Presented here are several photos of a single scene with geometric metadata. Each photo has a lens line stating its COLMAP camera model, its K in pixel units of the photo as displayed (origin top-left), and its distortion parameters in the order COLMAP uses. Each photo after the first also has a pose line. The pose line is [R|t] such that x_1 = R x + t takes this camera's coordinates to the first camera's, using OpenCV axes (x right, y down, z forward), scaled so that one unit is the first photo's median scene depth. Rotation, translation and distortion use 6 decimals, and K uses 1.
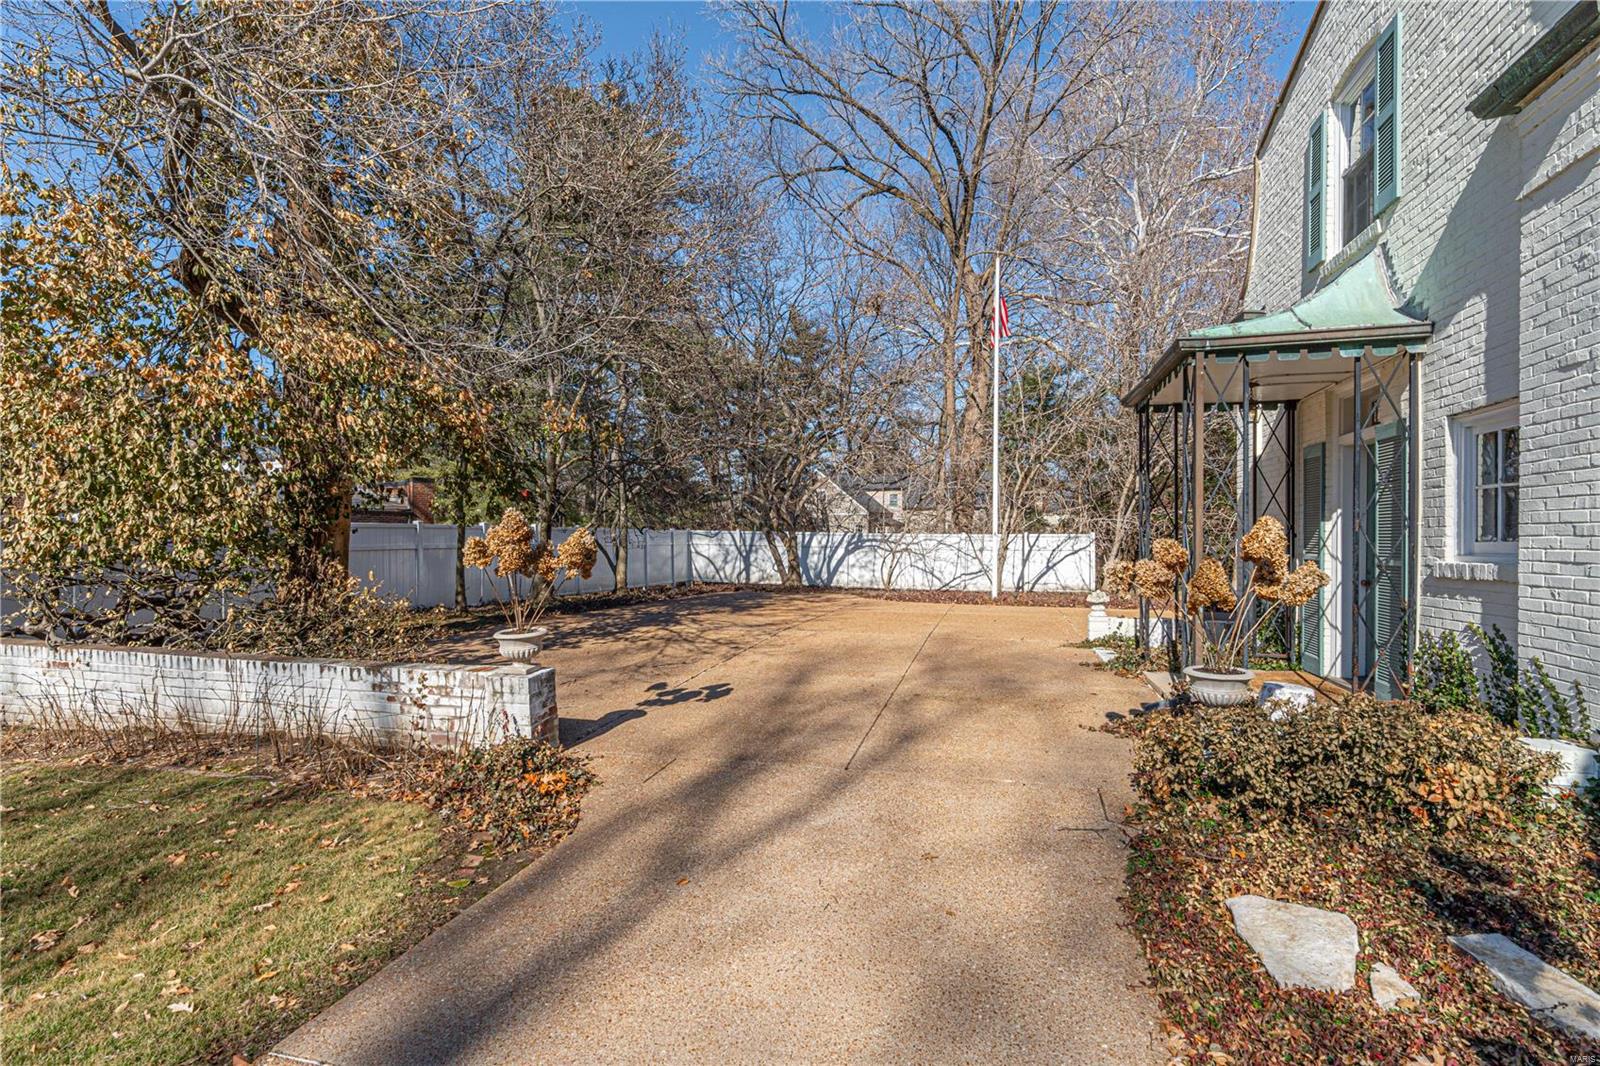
lens RADIAL K [[751.0, 0, 800.0], [0, 751.0, 533.0], [0, 0, 1]] dist [-0.000864, -0.000259]
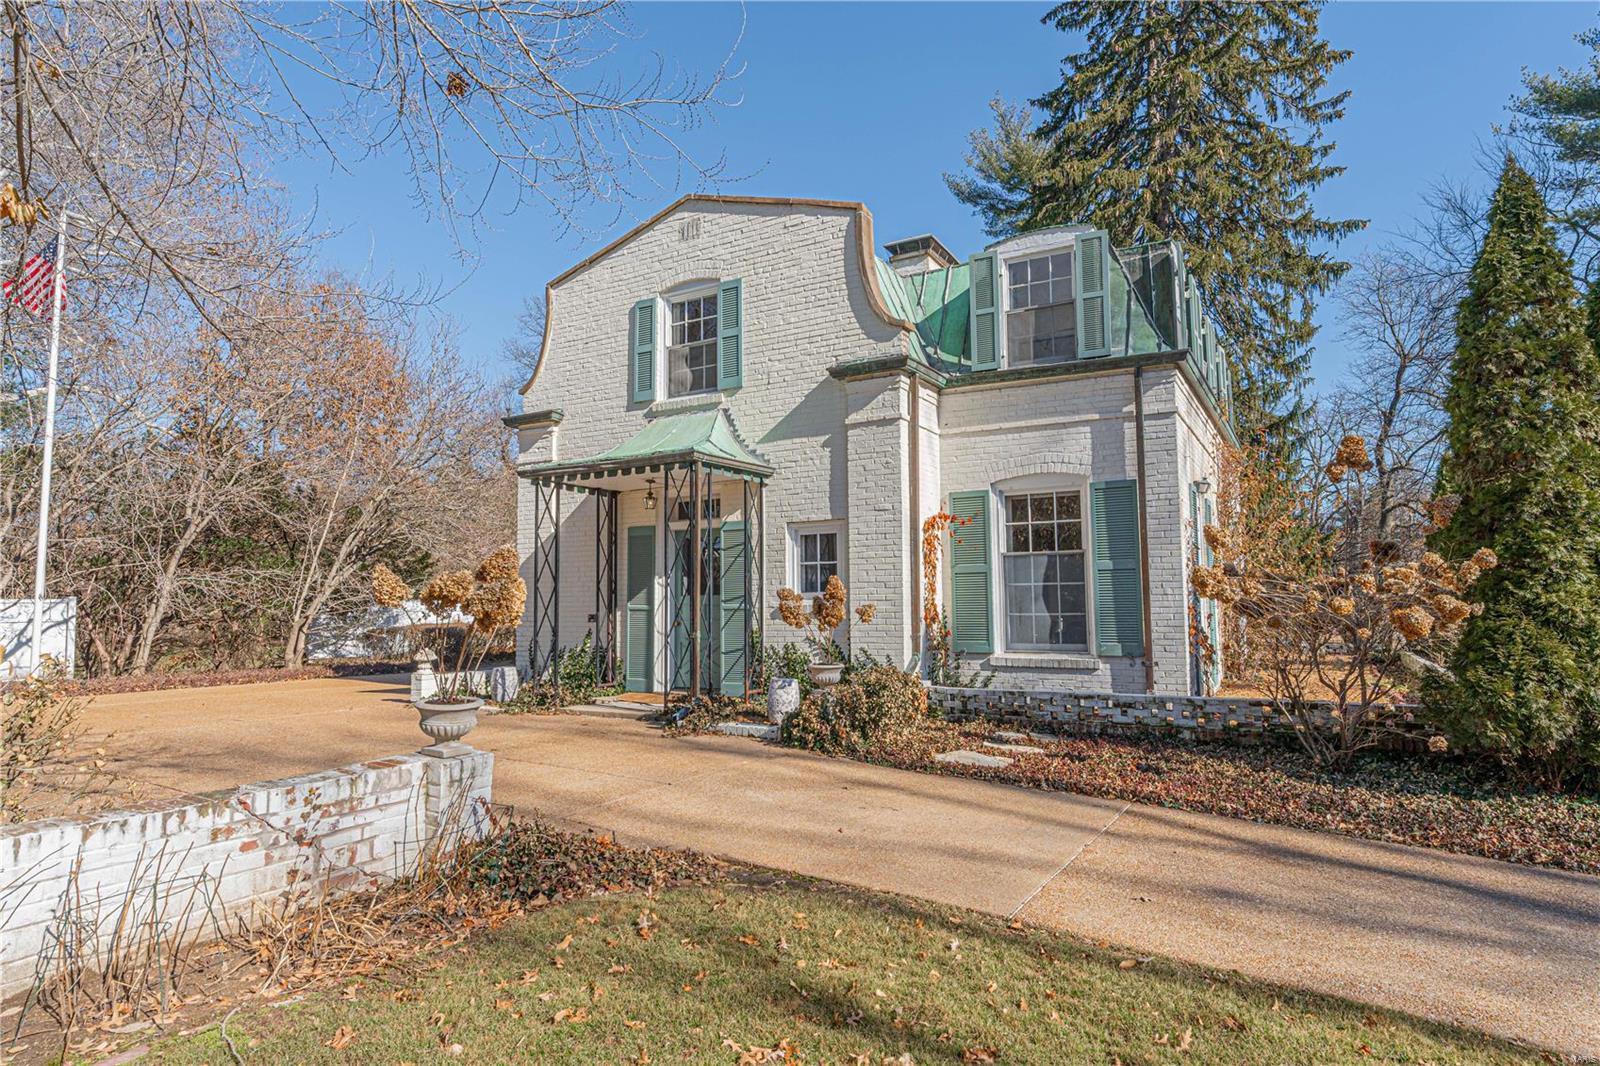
lens RADIAL K [[854.3, 0, 800.0], [0, 854.3, 533.0], [0, 0, 1]] dist [-0.001622, -0.000167]
pose [[0.302956, 0.070647, 0.950382, -1.039607], [0.004999, 0.997117, -0.075715, 0.023121], [-0.952991, 0.027689, 0.301730, 0.349579]]
